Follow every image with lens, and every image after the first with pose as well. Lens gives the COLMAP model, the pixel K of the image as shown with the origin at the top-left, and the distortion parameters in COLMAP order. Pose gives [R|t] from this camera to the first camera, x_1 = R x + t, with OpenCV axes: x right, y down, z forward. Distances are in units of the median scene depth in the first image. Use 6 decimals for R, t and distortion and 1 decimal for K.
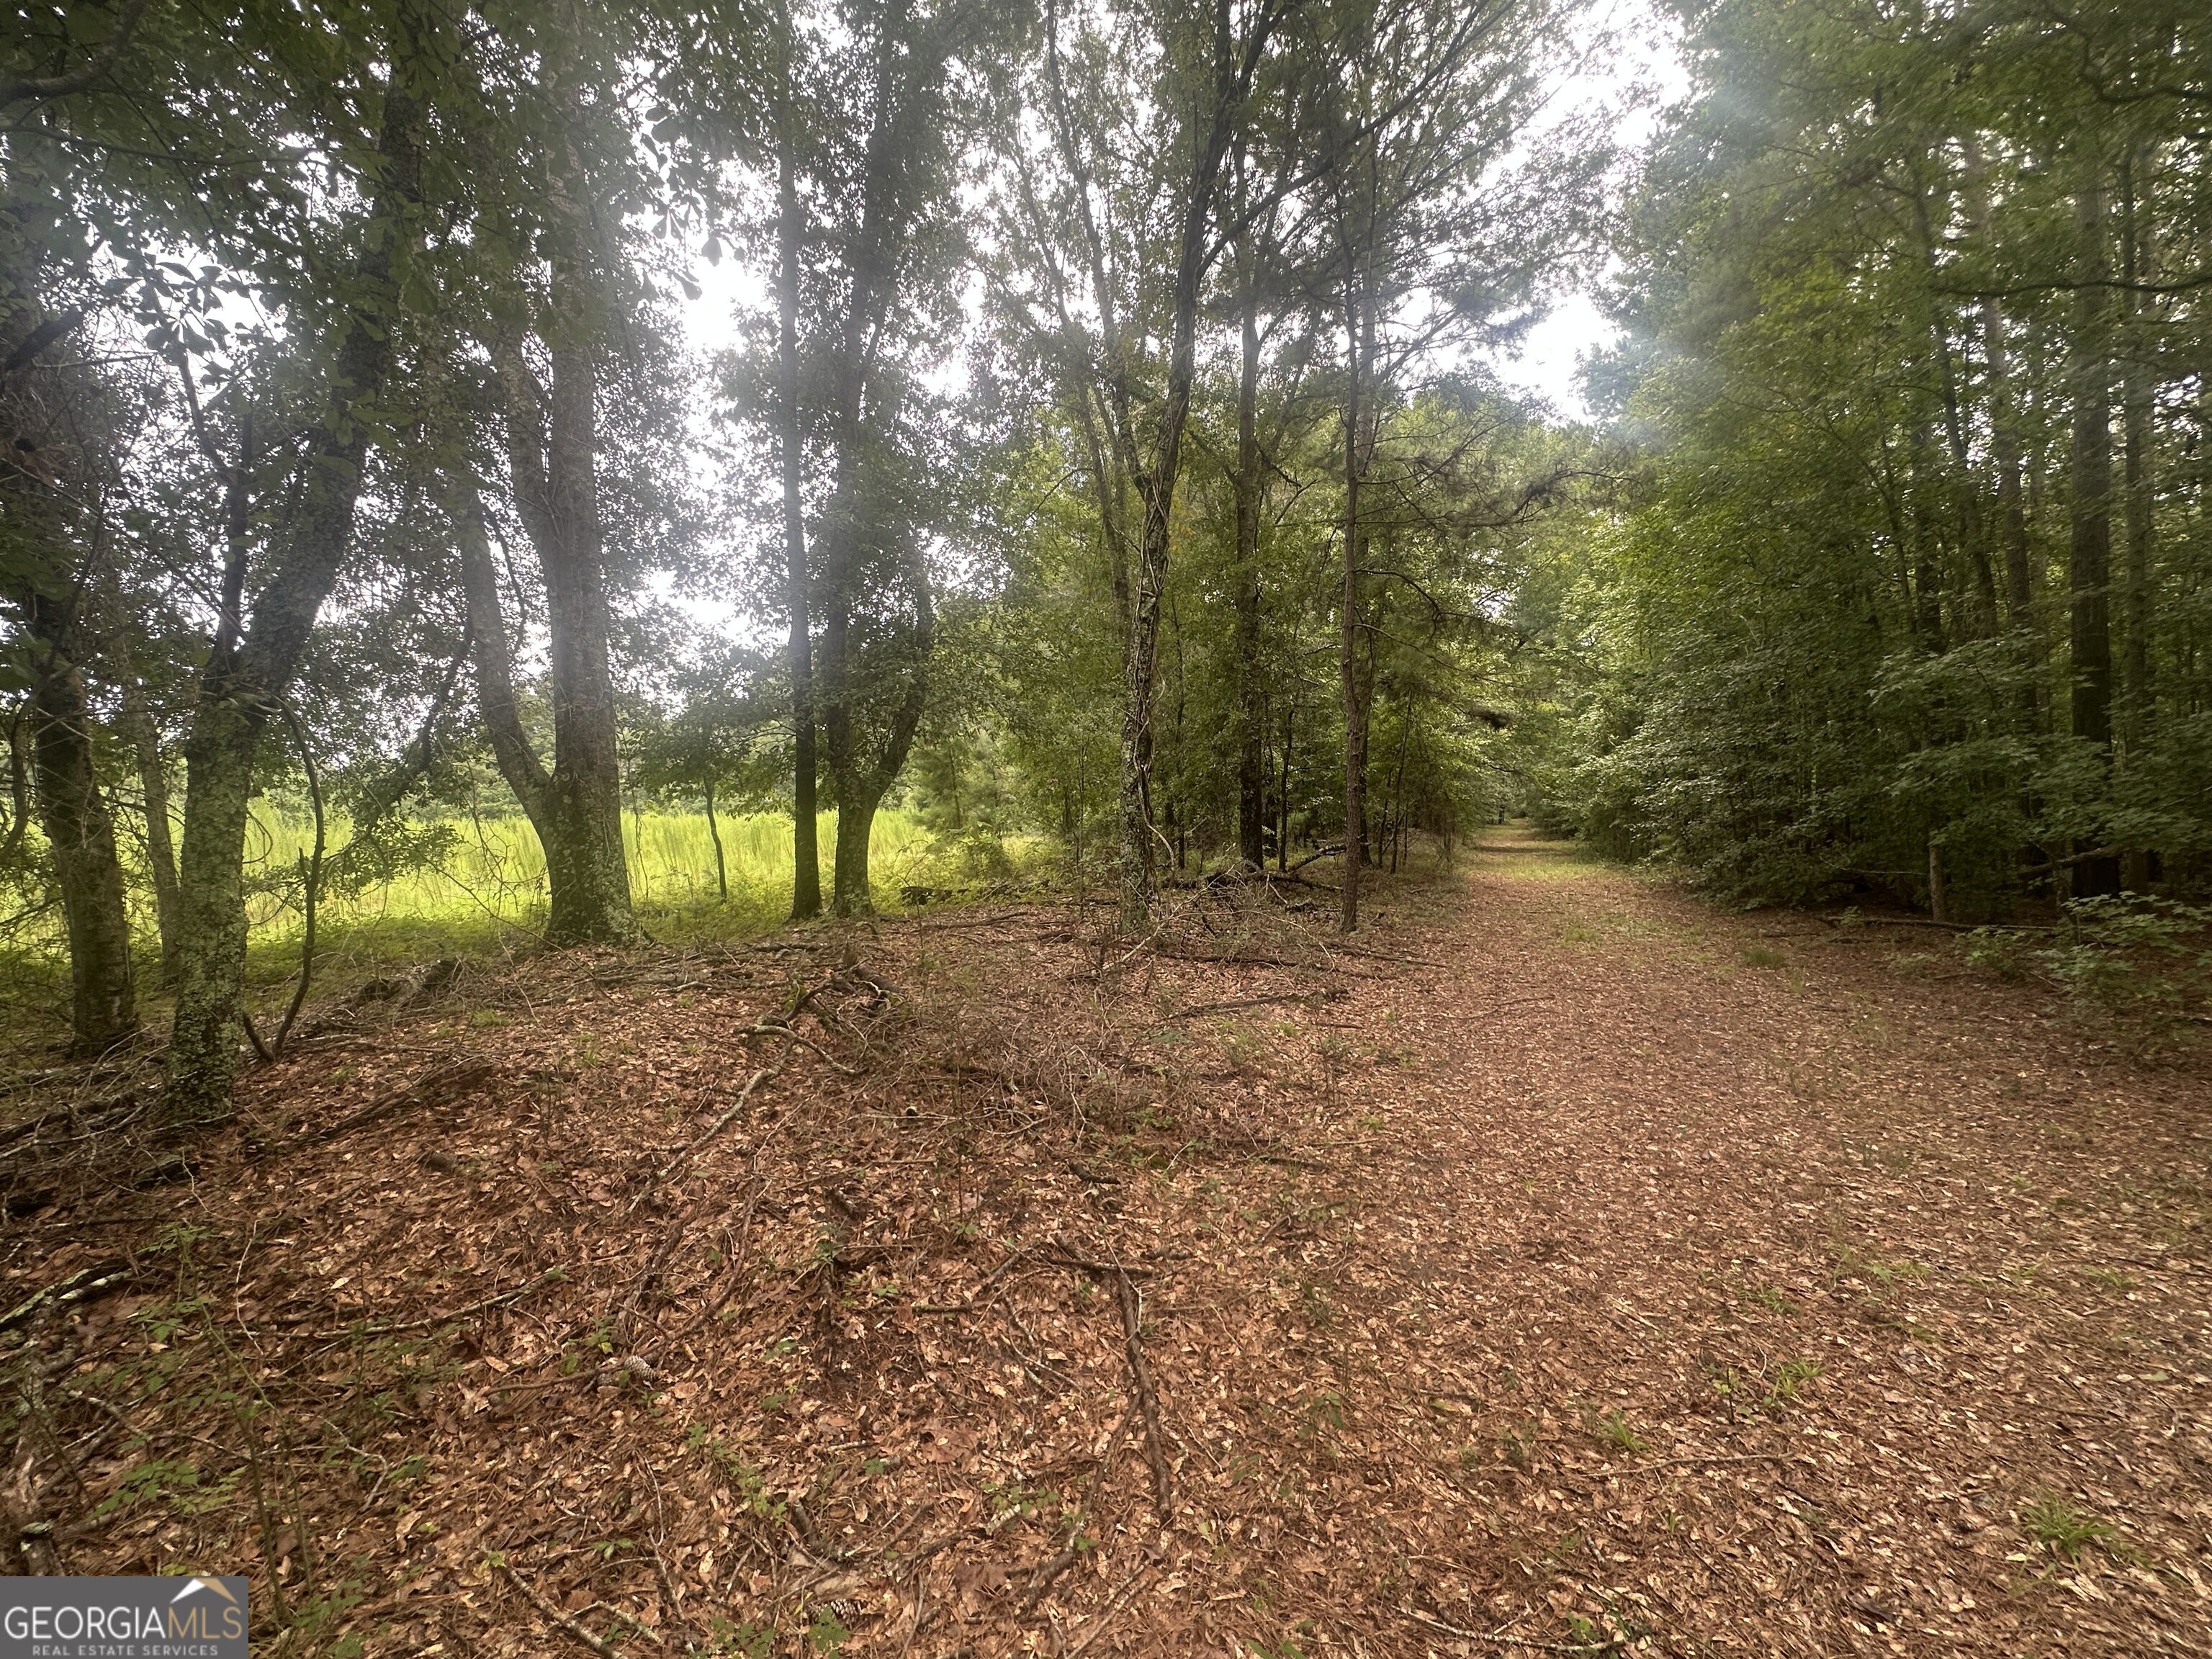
lens RADIAL K [[859.3, 0, 1118.3], [0, 859.3, 820.1], [0, 0, 1]] dist [-0.008994, 0.003467]
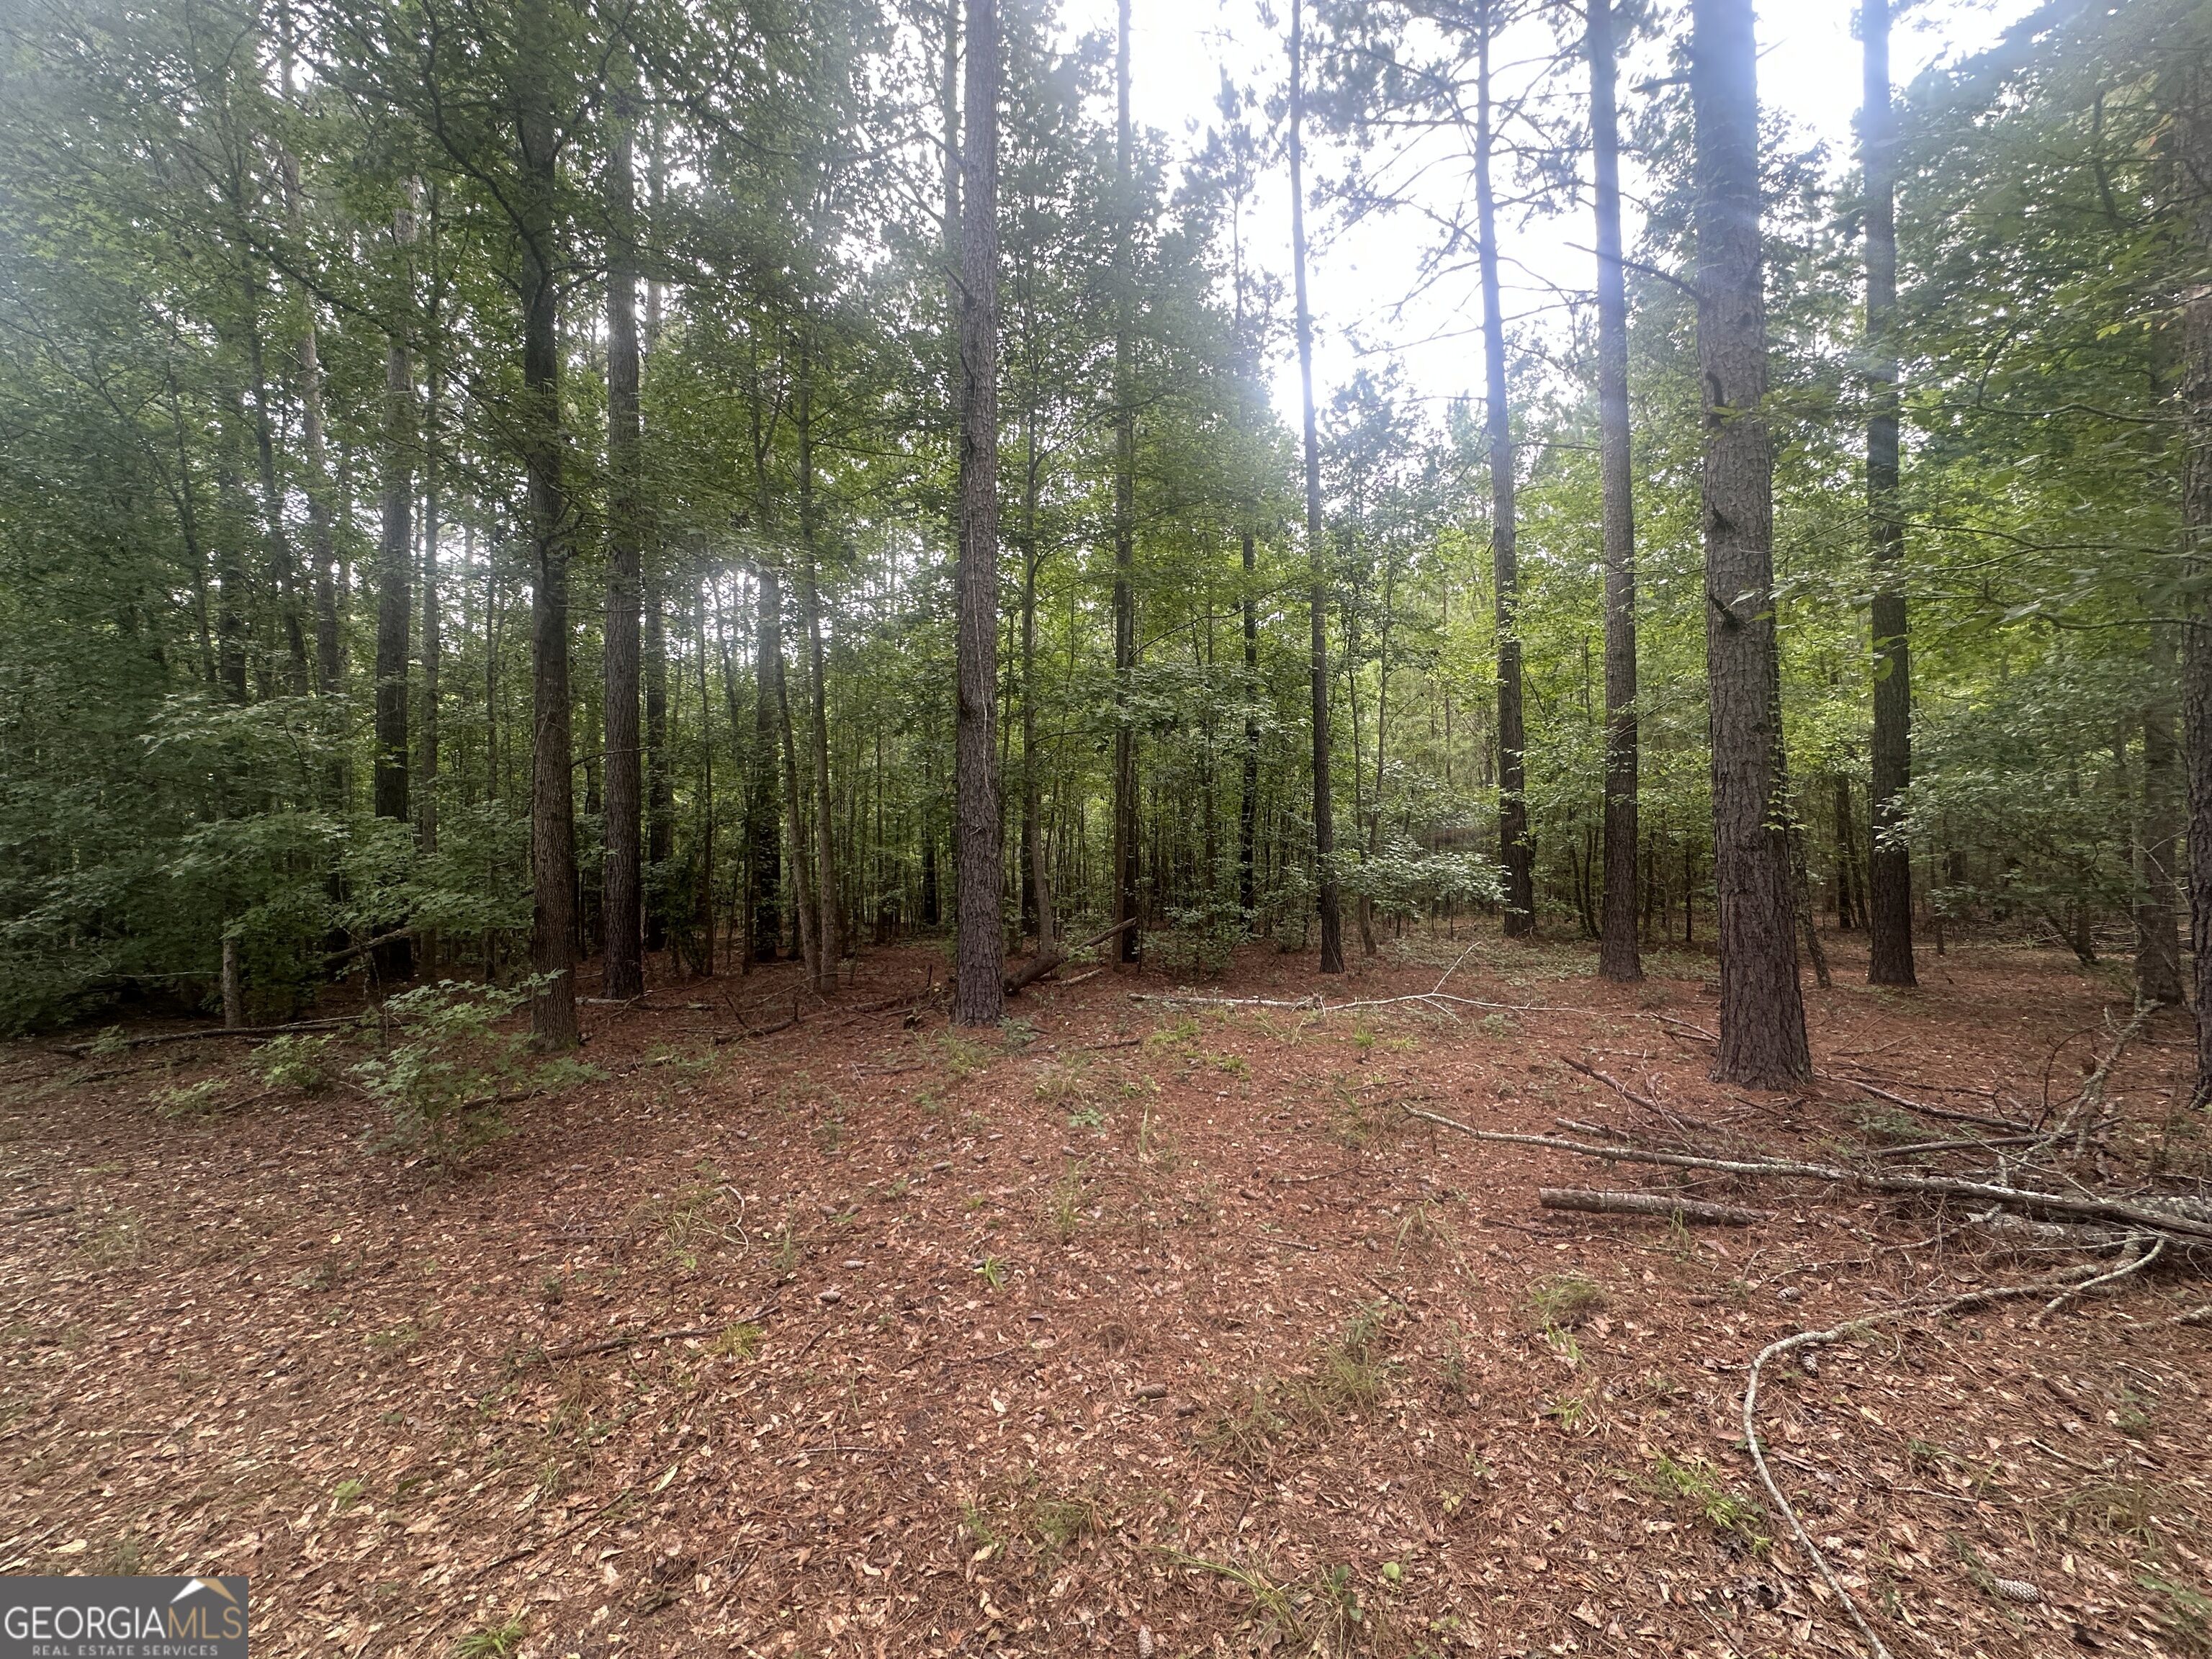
lens RADIAL K [[859.3, 0, 1118.3], [0, 859.3, 820.1], [0, 0, 1]] dist [-0.008994, 0.003467]
pose [[0.006701, 0.065509, 0.997830, 0.149874], [0.032769, 0.997302, -0.065694, -0.001707], [-0.999440, 0.033138, 0.004536, 0.154827]]
